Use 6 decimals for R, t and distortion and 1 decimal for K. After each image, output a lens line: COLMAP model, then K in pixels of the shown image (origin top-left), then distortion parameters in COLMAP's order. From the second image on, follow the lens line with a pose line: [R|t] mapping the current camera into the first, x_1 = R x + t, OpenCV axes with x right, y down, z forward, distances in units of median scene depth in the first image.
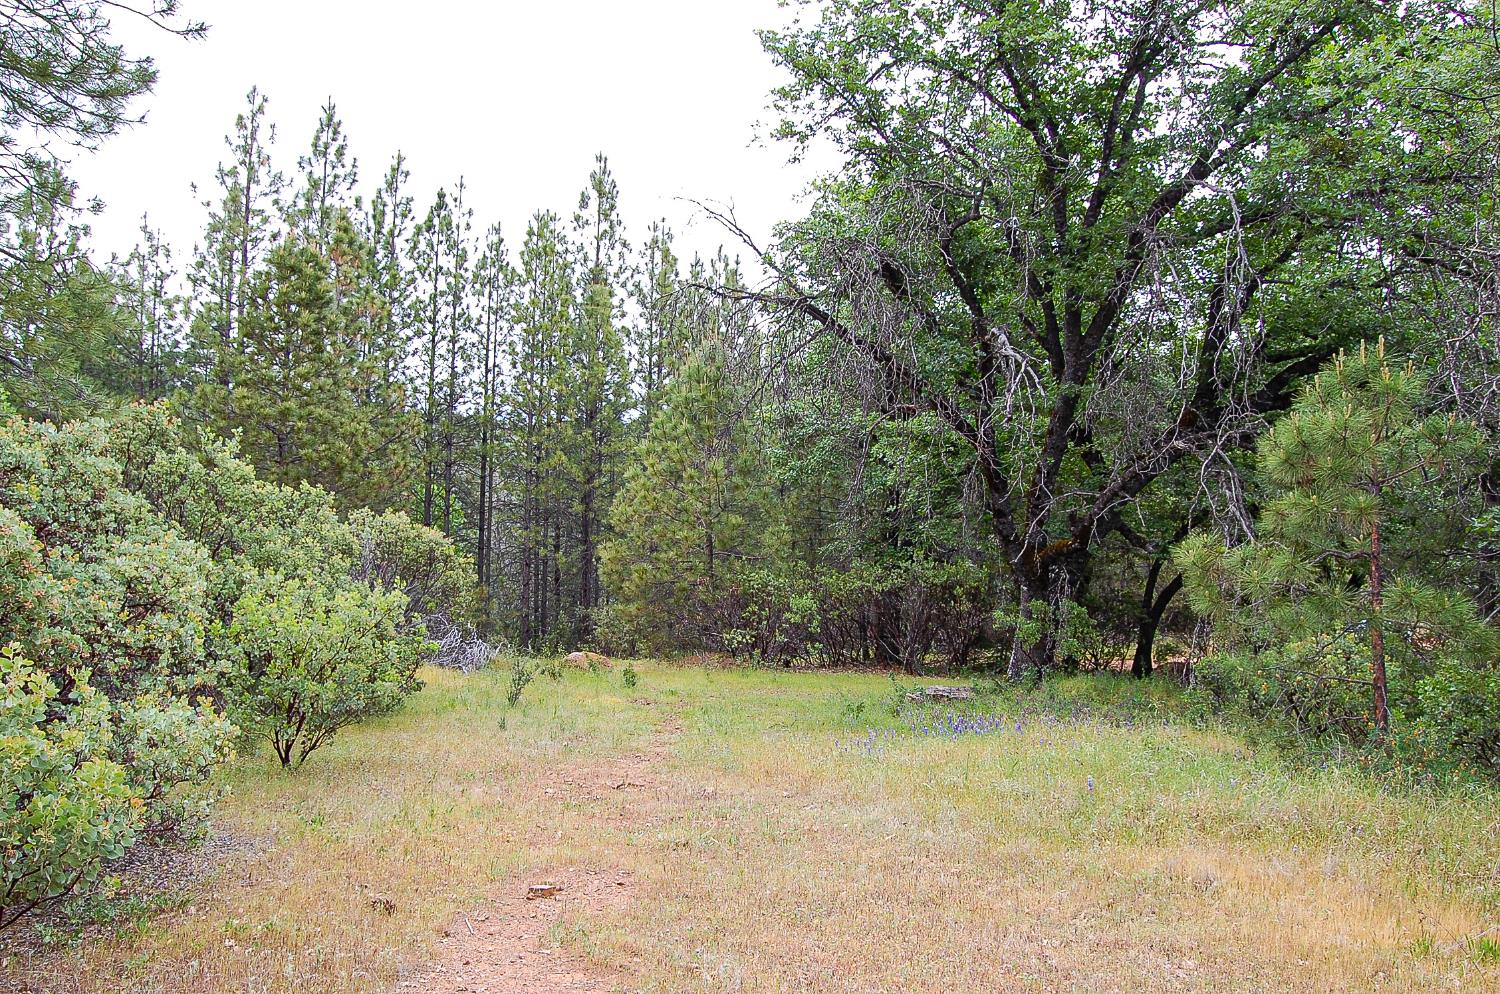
lens RADIAL K [[1181.8, 0, 747.0], [0, 1181.8, 501.0], [0, 0, 1]] dist [-0.091106, 0.037677]
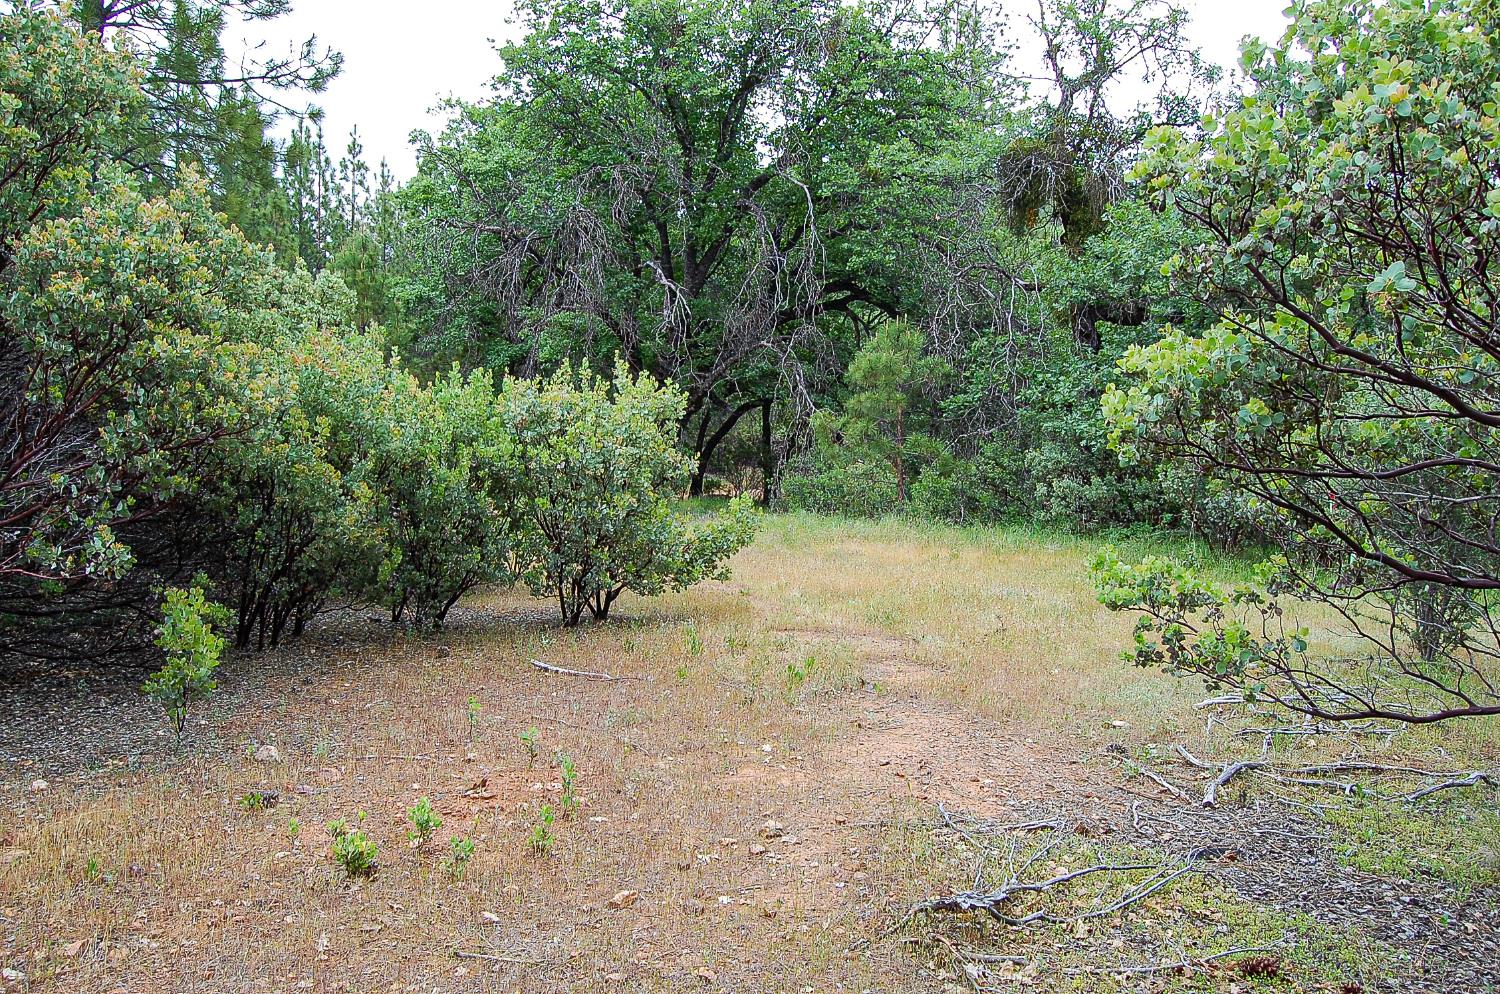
lens RADIAL K [[1181.8, 0, 747.0], [0, 1181.8, 501.0], [0, 0, 1]] dist [-0.091106, 0.037677]
pose [[0.912625, -0.035573, 0.407246, -0.166376], [-0.016002, 0.992335, 0.122540, -0.018855], [-0.408484, -0.118350, 0.905060, -0.244825]]
